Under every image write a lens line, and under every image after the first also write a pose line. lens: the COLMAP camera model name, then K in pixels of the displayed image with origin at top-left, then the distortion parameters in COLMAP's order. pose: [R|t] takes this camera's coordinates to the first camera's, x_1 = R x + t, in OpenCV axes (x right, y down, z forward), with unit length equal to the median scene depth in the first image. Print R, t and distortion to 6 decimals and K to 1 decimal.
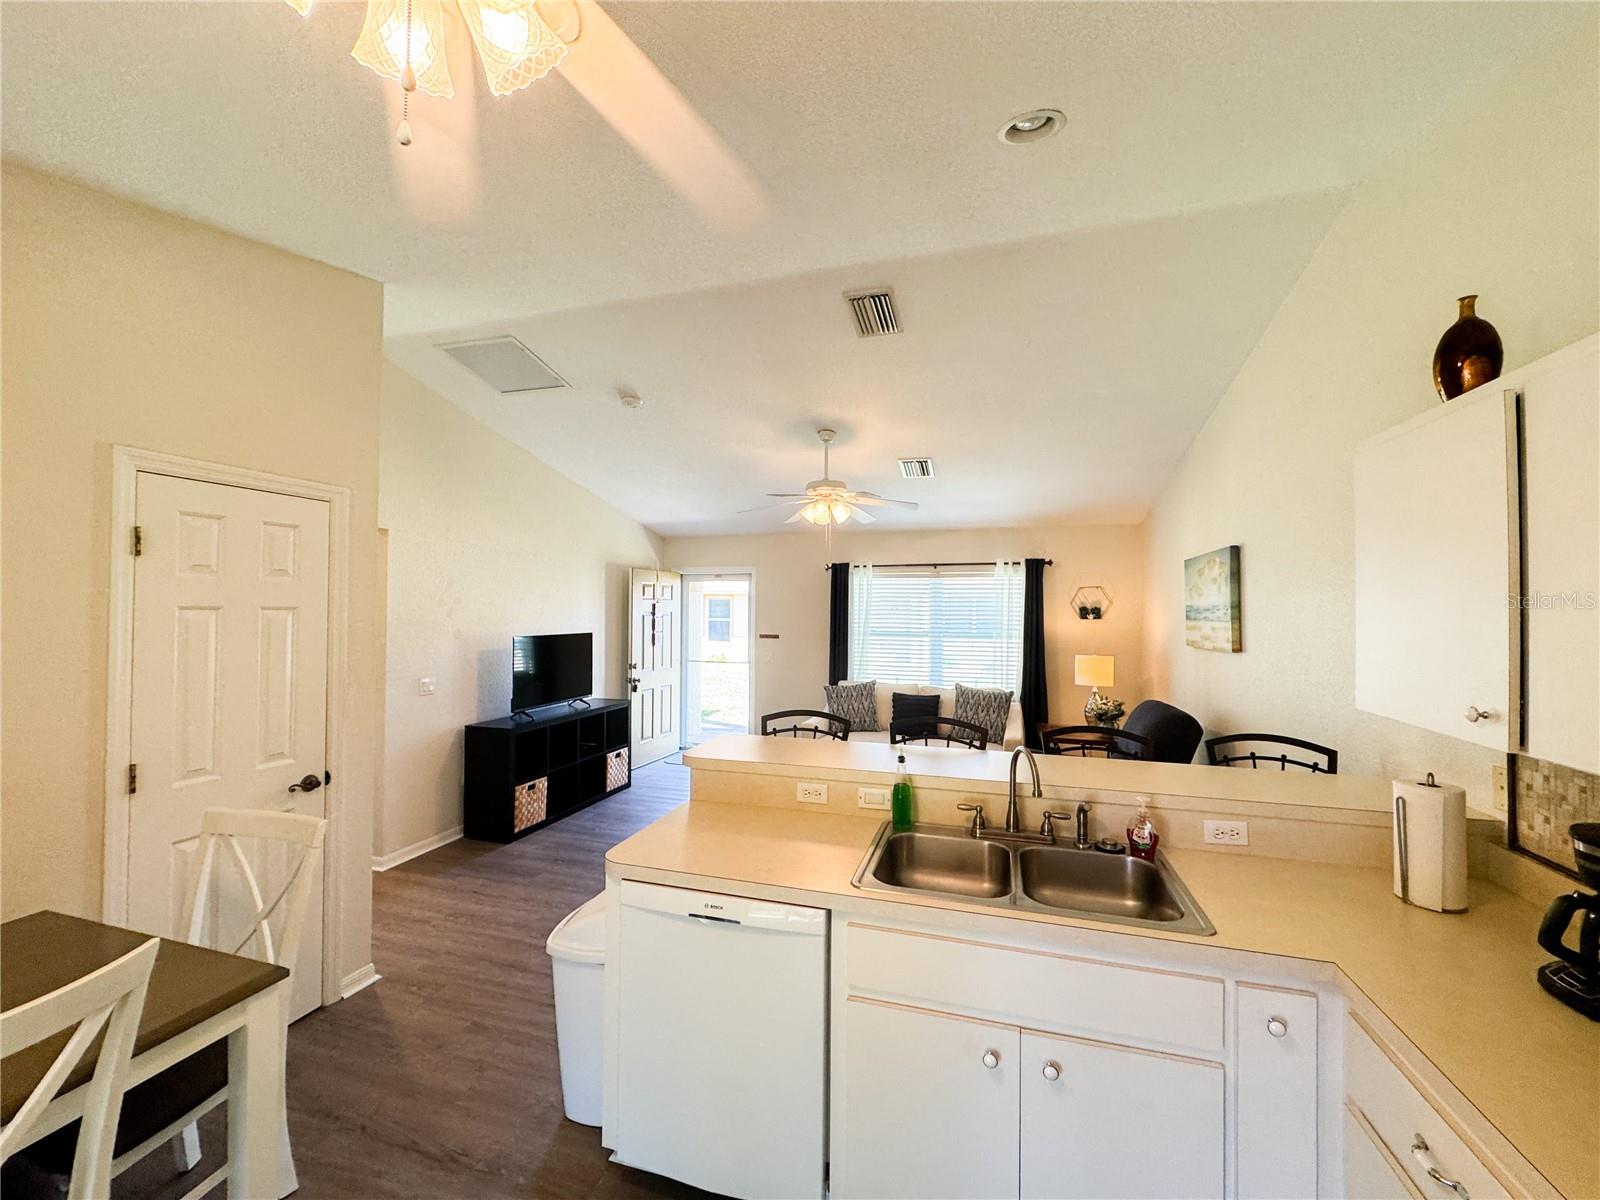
lens RADIAL K [[631.5, 0, 800.8], [0, 631.5, 595.7], [0, 0, 1]] dist [-0.002386, -0.000178]
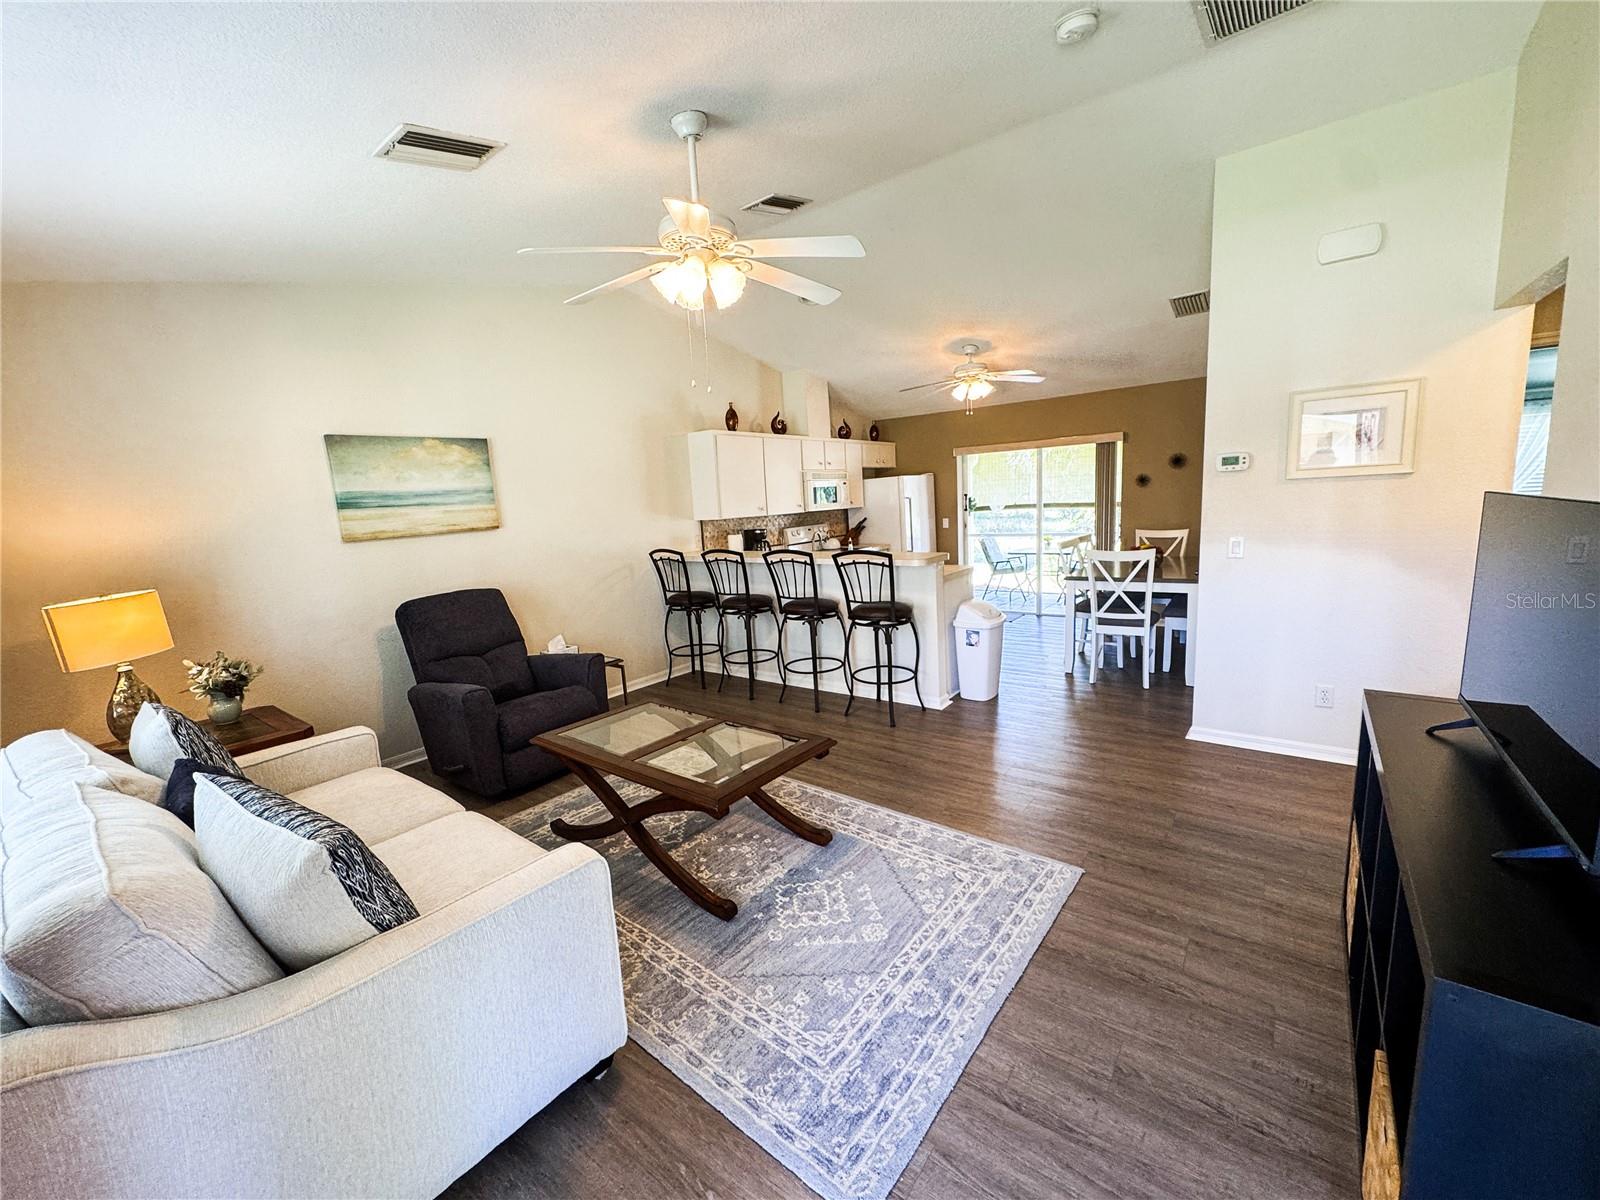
lens RADIAL K [[631.5, 0, 800.8], [0, 631.5, 595.7], [0, 0, 1]] dist [-0.002386, -0.000178]
pose [[-0.930544, -0.011716, 0.365993, -0.176579], [0.040379, 0.990110, 0.134359, 0.044996], [-0.363948, 0.139805, -0.920867, 1.111958]]
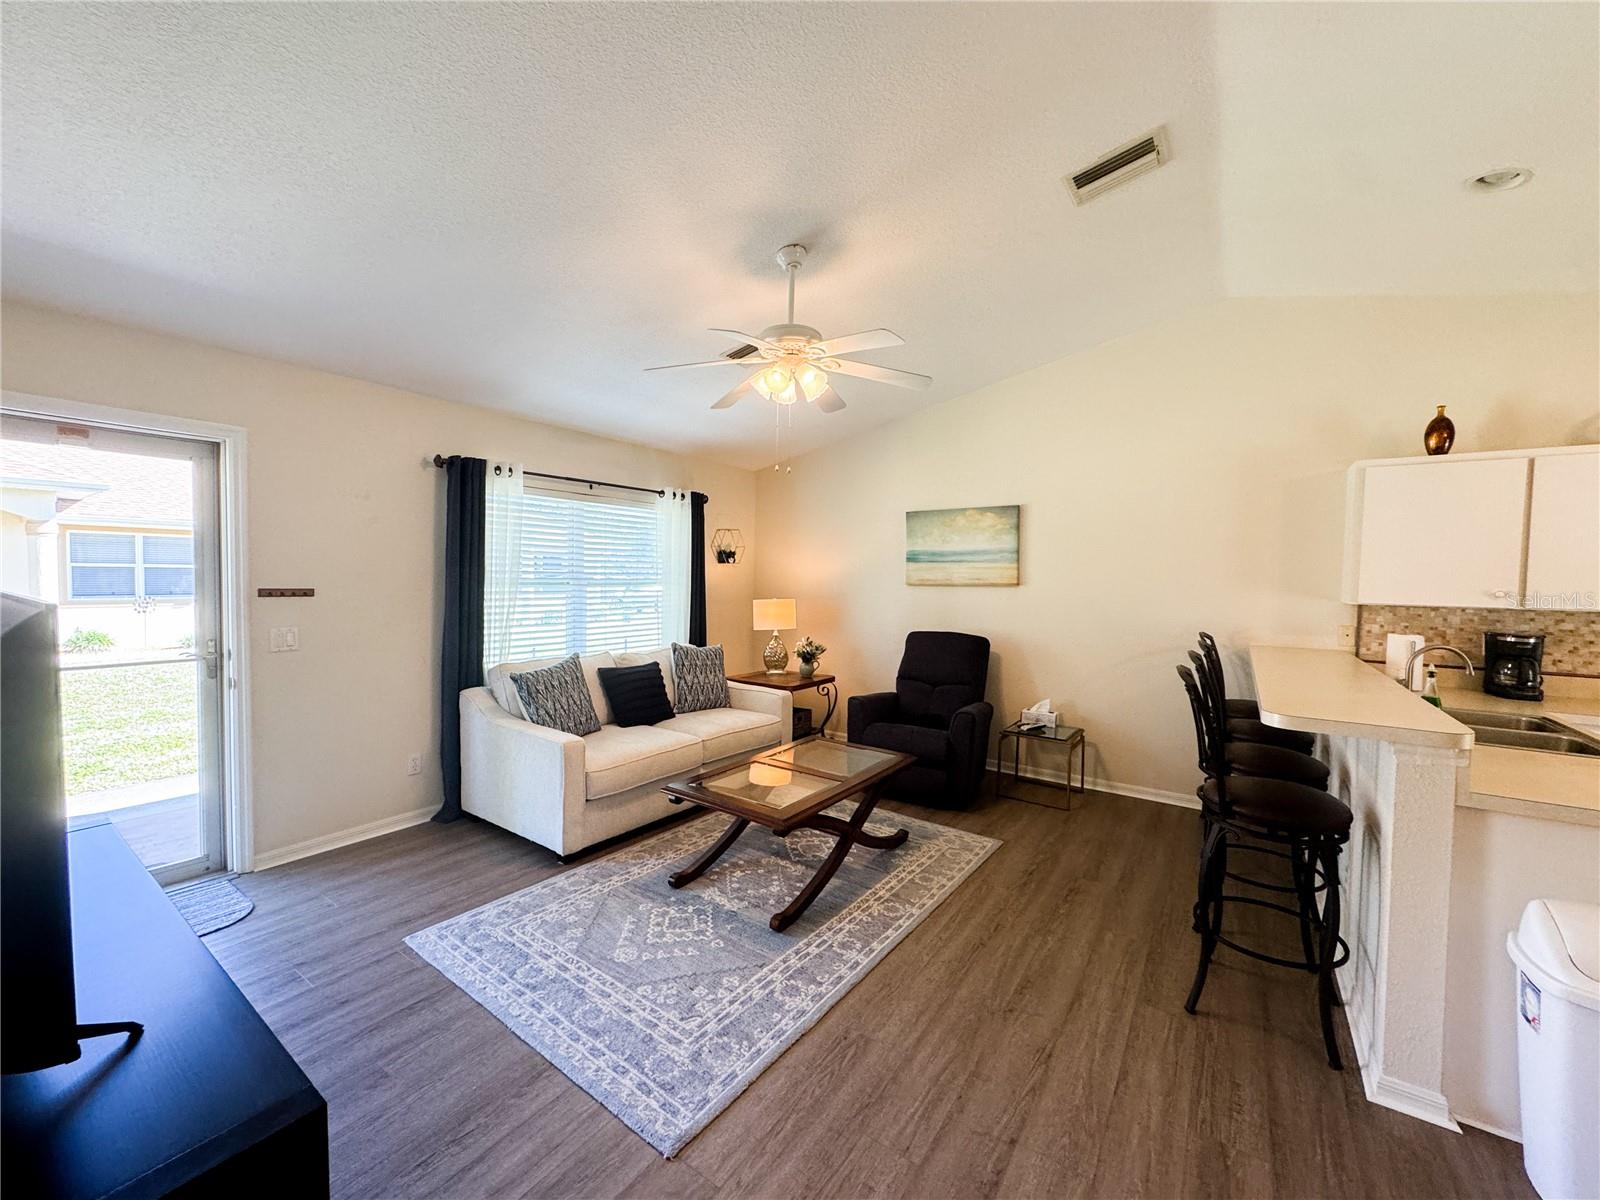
lens RADIAL K [[631.5, 0, 800.8], [0, 631.5, 595.7], [0, 0, 1]] dist [-0.002386, -0.000178]
pose [[0.313420, -0.032501, 0.949058, -0.416231], [-0.034675, 0.998356, 0.045641, 0.038002], [-0.948981, -0.047213, 0.311777, 0.585187]]
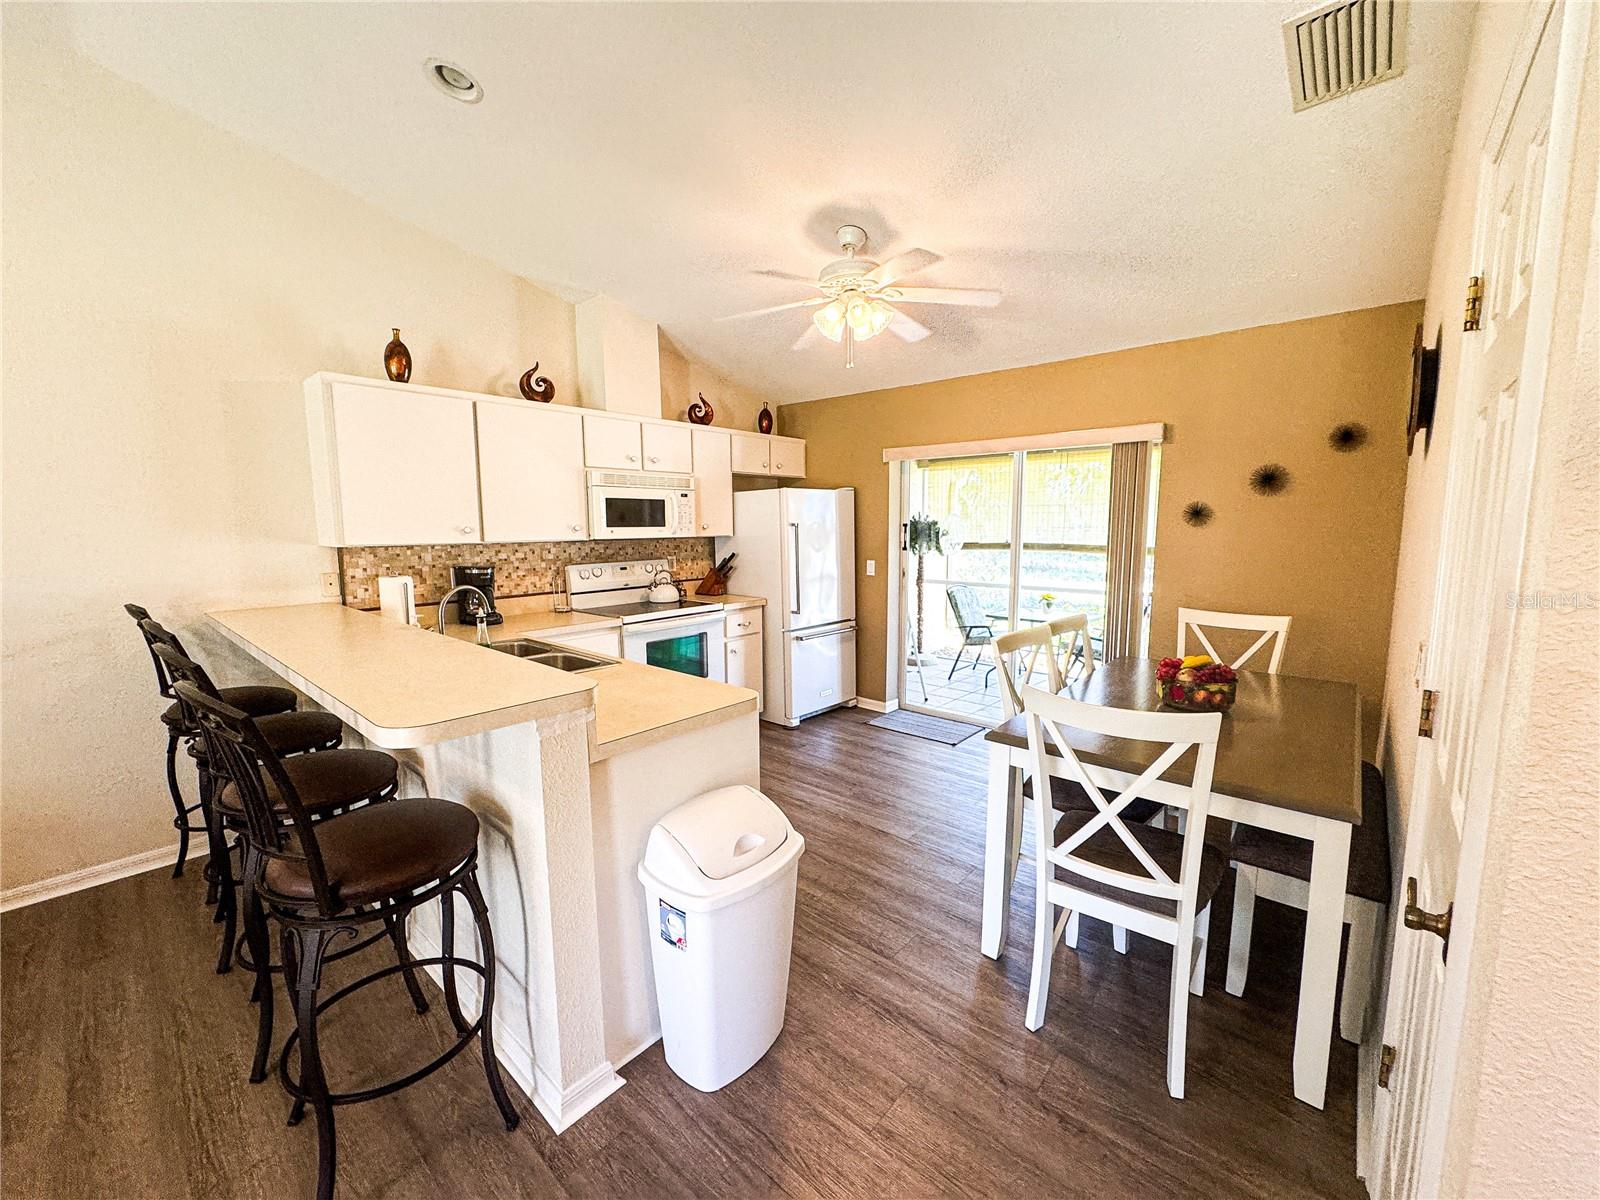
lens RADIAL K [[636.0, 0, 793.1], [0, 636.0, 598.8], [0, 0, 1]] dist [0.000795, 0.000184]
pose [[-0.903841, -0.051744, 0.424728, -0.242071], [-0.007980, 0.994526, 0.104180, 0.040071], [-0.427794, 0.090773, -0.899307, 0.581360]]
